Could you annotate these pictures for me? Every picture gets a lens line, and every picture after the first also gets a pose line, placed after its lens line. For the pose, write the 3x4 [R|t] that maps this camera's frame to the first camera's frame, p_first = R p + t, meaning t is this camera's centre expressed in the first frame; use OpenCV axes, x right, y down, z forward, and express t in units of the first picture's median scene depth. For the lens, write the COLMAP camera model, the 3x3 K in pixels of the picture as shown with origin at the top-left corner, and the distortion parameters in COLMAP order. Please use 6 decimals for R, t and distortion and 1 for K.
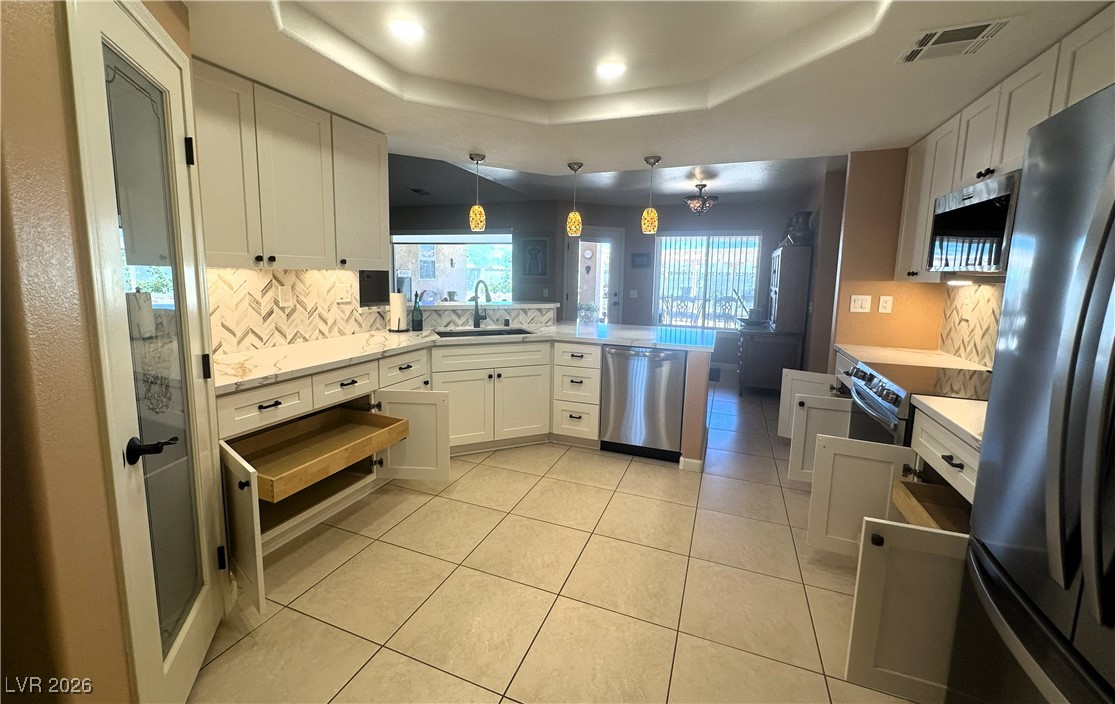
lens RADIAL K [[444.9, 0, 555.2], [0, 444.9, 327.3], [0, 0, 1]] dist [-0.002074, 0.000056]
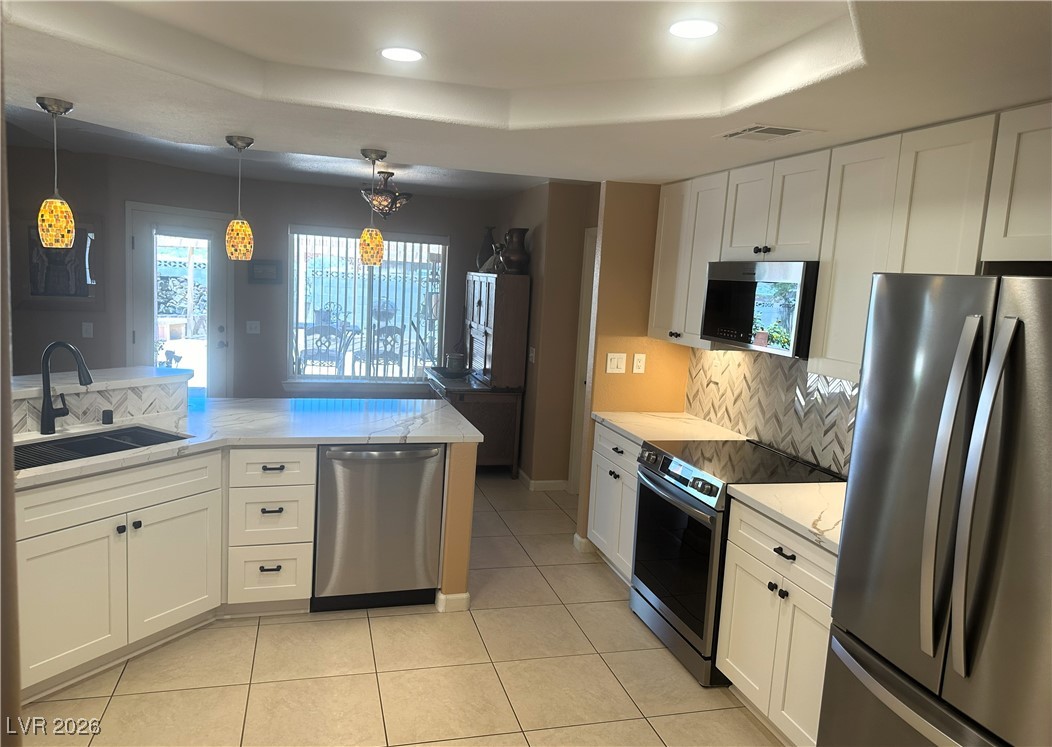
lens RADIAL K [[734.7, 0, 519.3], [0, 734.7, 369.5], [0, 0, 1]] dist [0.112954, -0.177045]
pose [[0.799478, -0.050433, 0.598575, -0.284370], [0.032781, 0.998647, 0.040357, -0.099937], [-0.599800, -0.012642, 0.800050, -0.003711]]
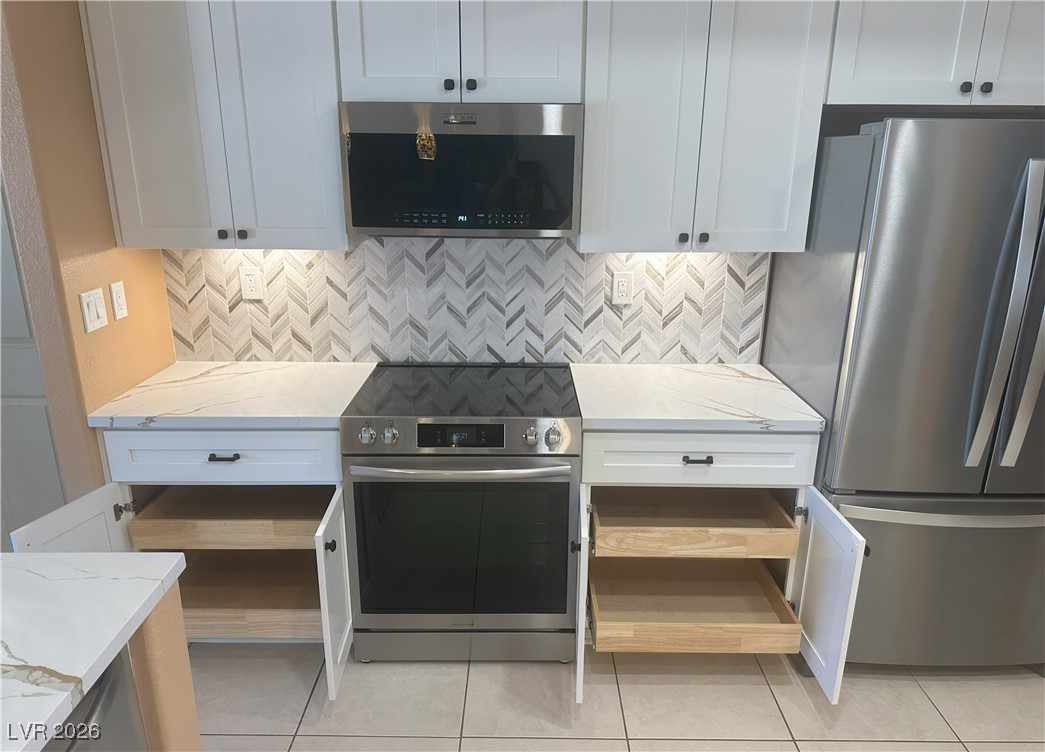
lens RADIAL K [[761.7, 0, 509.3], [0, 761.7, 404.7], [0, 0, 1]] dist [0.105245, -0.001999]
pose [[-0.360408, -0.321392, 0.875679, -0.146521], [0.103612, 0.919166, 0.379997, -0.207624], [-0.927022, 0.227685, -0.297975, 0.845523]]
